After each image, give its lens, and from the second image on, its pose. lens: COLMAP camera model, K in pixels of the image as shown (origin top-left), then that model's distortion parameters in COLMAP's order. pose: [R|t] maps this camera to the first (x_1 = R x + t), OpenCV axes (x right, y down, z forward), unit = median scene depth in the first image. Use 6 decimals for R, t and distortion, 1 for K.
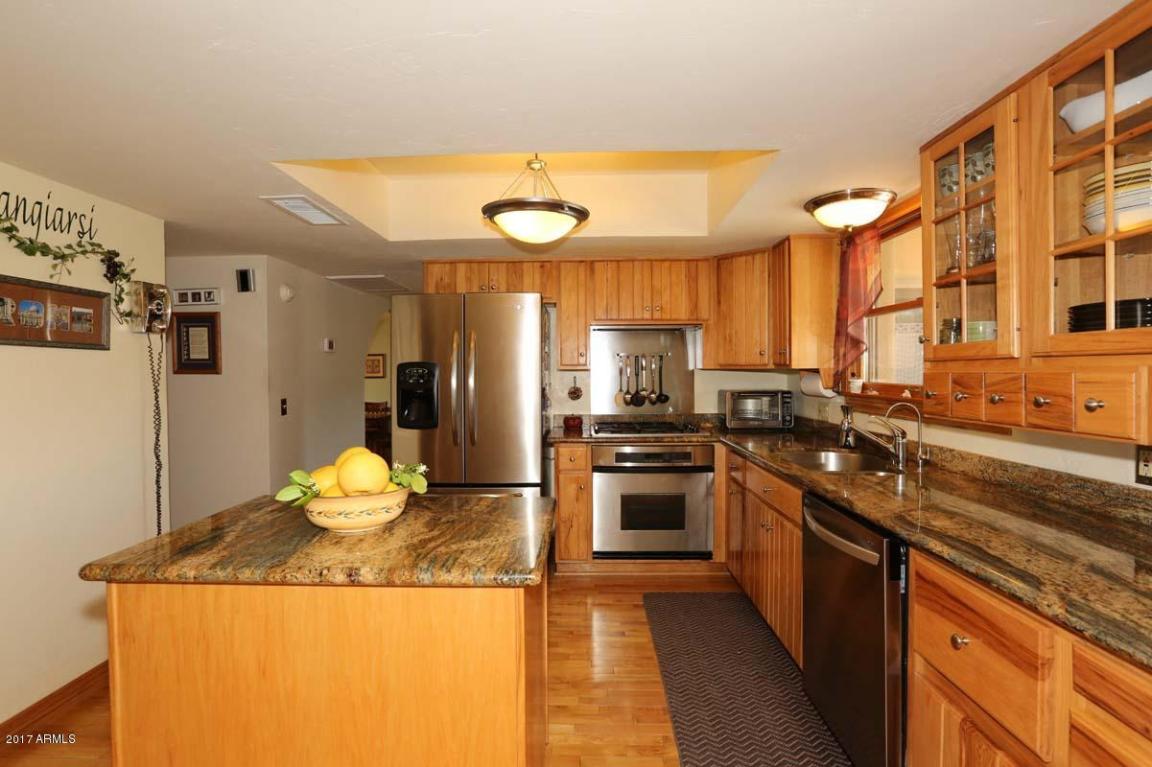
lens RADIAL K [[543.6, 0, 576.0], [0, 543.6, 383.5], [0, 0, 1]] dist [-0.051328, 0.018727]
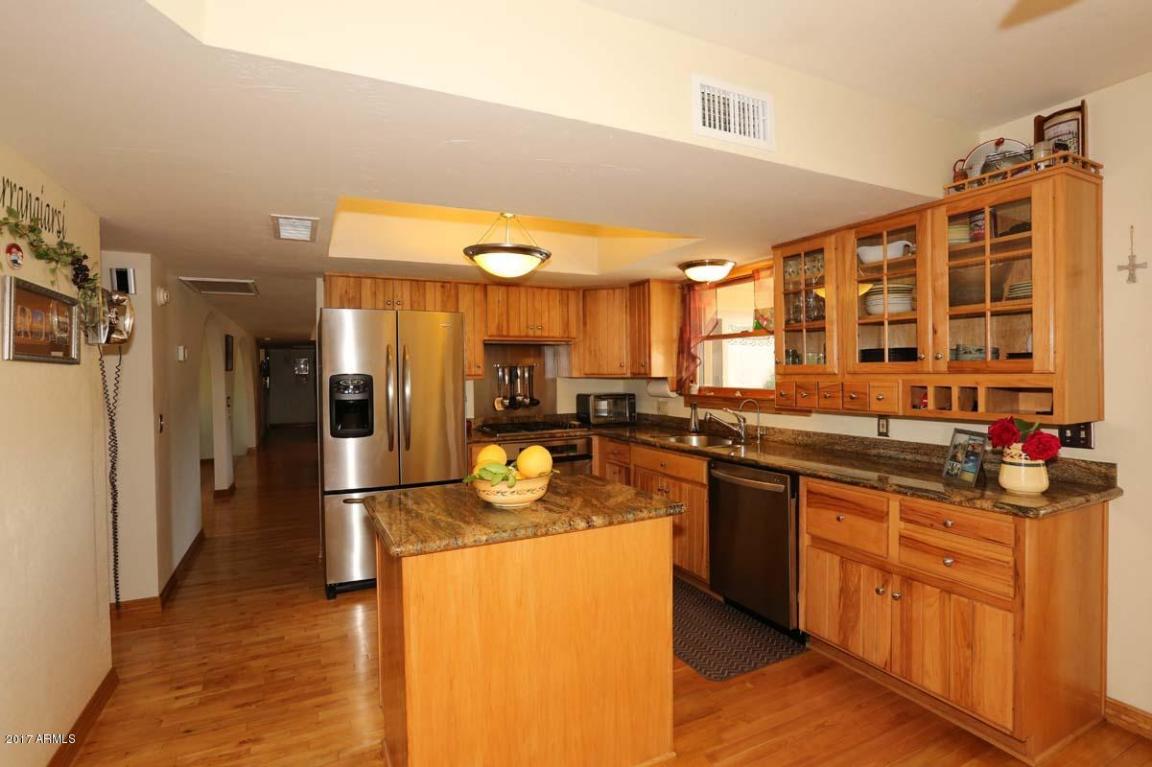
lens RADIAL K [[543.6, 0, 576.0], [0, 543.6, 383.5], [0, 0, 1]] dist [-0.051328, 0.018727]
pose [[0.884996, -0.013592, 0.465400, -0.514642], [0.016973, 0.999851, -0.003075, -0.013550], [-0.465289, 0.010621, 0.885095, -0.155468]]
